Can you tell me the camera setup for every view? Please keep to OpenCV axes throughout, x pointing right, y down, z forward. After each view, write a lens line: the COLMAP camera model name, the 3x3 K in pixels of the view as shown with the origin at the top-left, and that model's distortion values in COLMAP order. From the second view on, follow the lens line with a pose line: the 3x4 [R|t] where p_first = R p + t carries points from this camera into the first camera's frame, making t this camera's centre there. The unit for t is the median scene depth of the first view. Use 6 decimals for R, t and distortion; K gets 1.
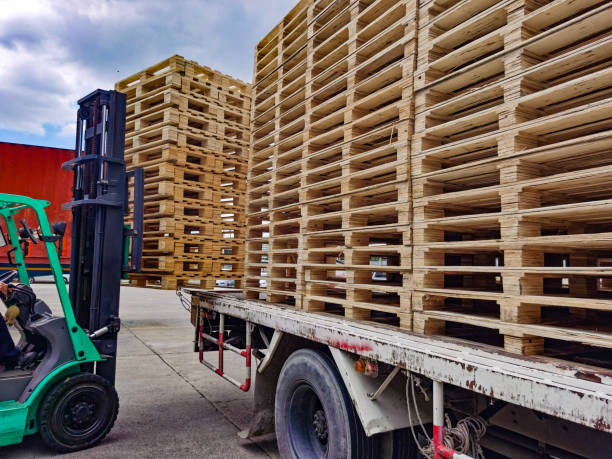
lens RADIAL K [[467.2, 0, 306.0], [0, 467.2, 229.5], [0, 0, 1]] dist [0.055082, -0.081730]
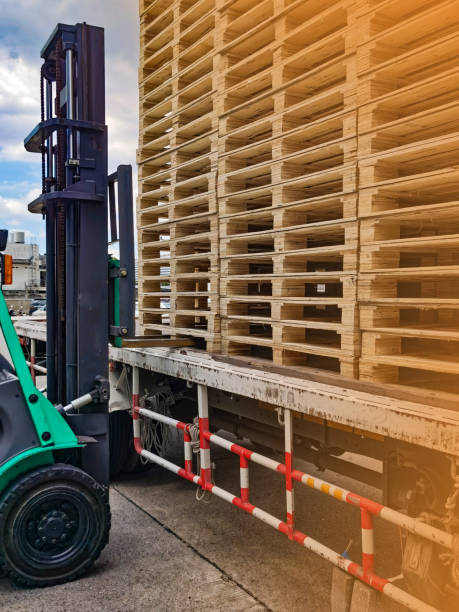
lens RADIAL K [[656.8, 0, 230.5], [0, 656.8, 303.5], [0, 0, 1]] dist [0.008080, 0.040731]
pose [[0.999480, -0.026763, 0.017965, 0.394943], [0.024888, 0.994918, 0.097567, -0.063017], [-0.020484, -0.097069, 0.995067, -0.805524]]
